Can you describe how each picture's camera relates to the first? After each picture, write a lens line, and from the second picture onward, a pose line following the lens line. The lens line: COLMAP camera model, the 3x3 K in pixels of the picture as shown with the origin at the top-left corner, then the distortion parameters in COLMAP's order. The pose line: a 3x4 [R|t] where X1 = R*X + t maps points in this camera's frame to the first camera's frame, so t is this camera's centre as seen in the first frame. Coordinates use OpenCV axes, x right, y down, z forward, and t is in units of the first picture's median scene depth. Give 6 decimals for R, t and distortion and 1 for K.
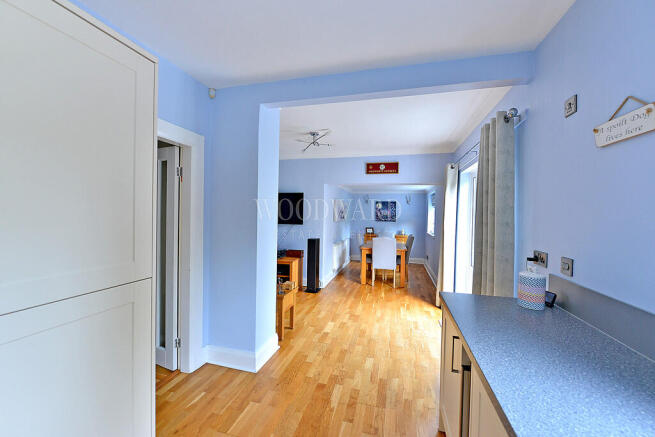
lens RADIAL K [[259.9, 0, 327.5], [0, 259.9, 218.5], [0, 0, 1]] dist [-0.013667, 0.000039]
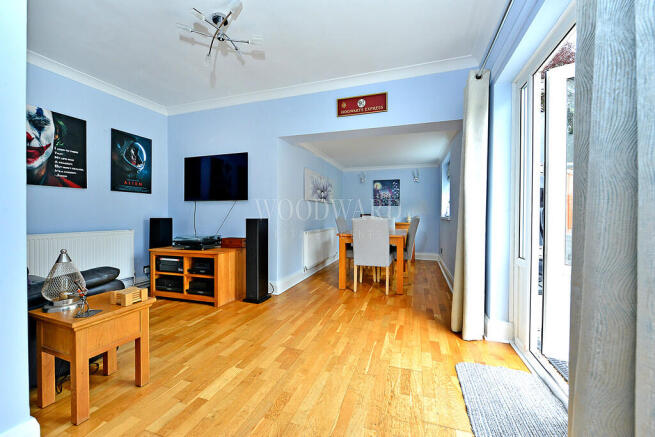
lens RADIAL K [[259.9, 0, 327.5], [0, 259.9, 218.5], [0, 0, 1]] dist [-0.013667, 0.000039]
pose [[0.997855, -0.011845, -0.064378, 0.164103], [0.011749, 0.999929, -0.001869, 0.080396], [0.064395, 0.001109, 0.997924, 0.366313]]
